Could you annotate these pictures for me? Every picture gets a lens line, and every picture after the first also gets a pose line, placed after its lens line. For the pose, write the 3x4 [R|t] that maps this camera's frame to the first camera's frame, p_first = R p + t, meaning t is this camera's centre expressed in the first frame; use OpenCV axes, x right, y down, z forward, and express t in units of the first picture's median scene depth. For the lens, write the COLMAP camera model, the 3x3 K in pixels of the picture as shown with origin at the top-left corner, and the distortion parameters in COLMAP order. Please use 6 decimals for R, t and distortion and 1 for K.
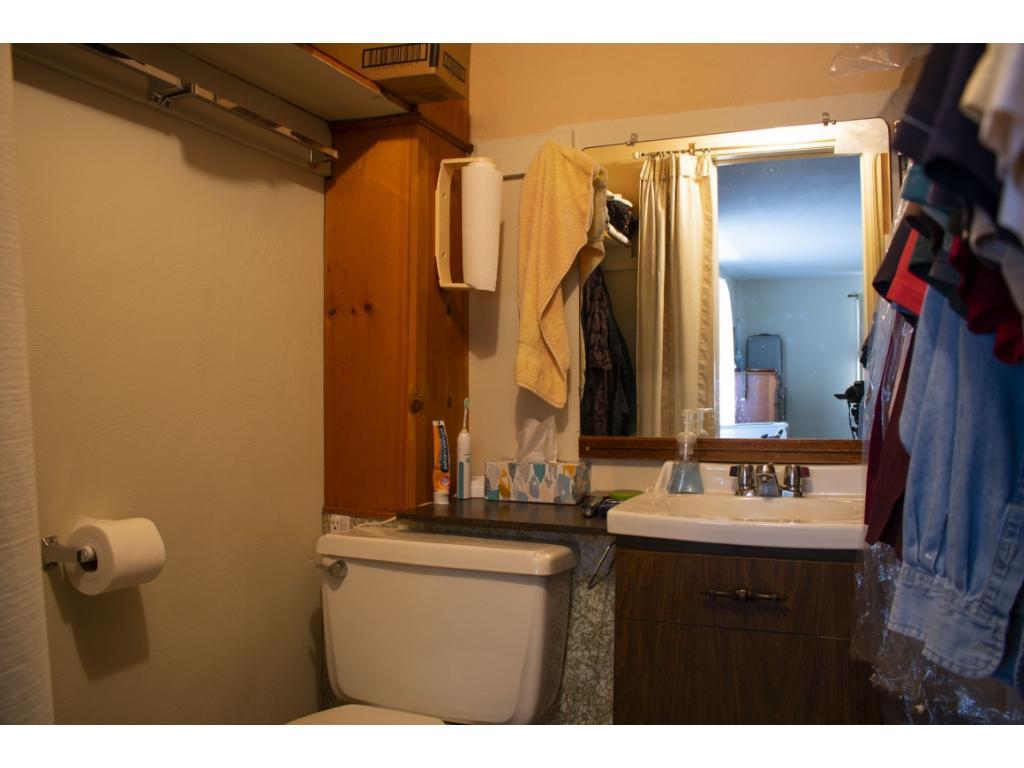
lens RADIAL K [[856.7, 0, 512.0], [0, 856.7, 384.0], [0, 0, 1]] dist [-0.158195, 0.152679]
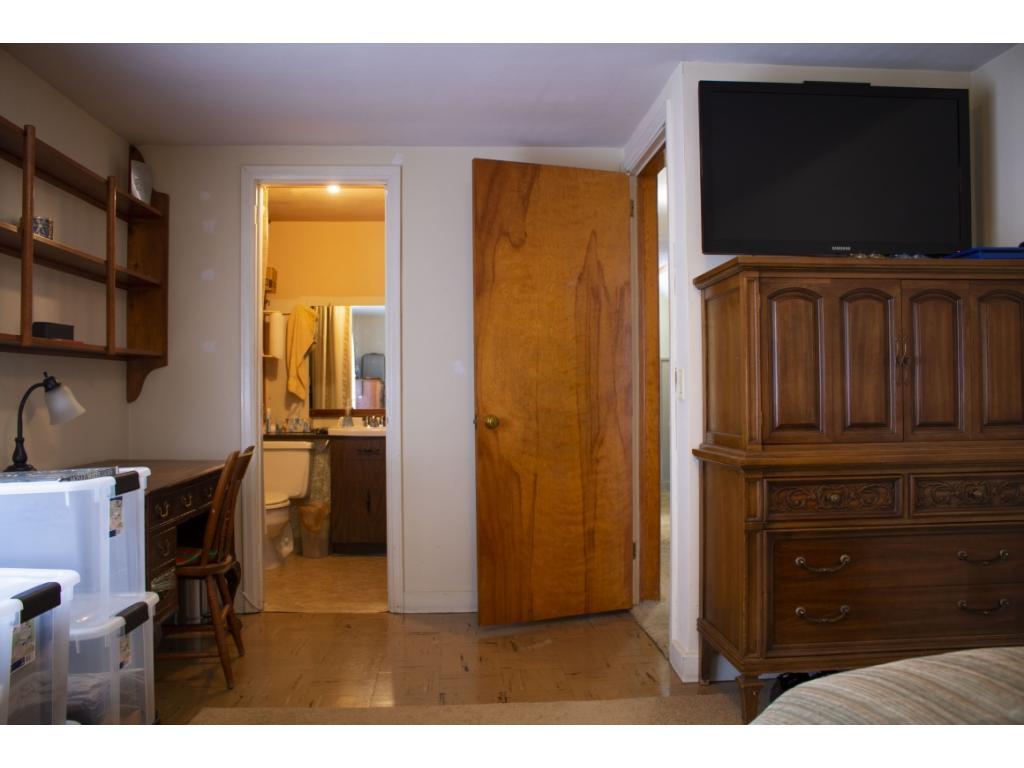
lens RADIAL K [[856.7, 0, 512.0], [0, 856.7, 384.0], [0, 0, 1]] dist [-0.158195, 0.152679]
pose [[0.900309, 0.000823, 0.435251, -0.560732], [-0.001676, 0.999997, 0.001577, -0.028757], [-0.435249, -0.002150, 0.900308, -1.887255]]
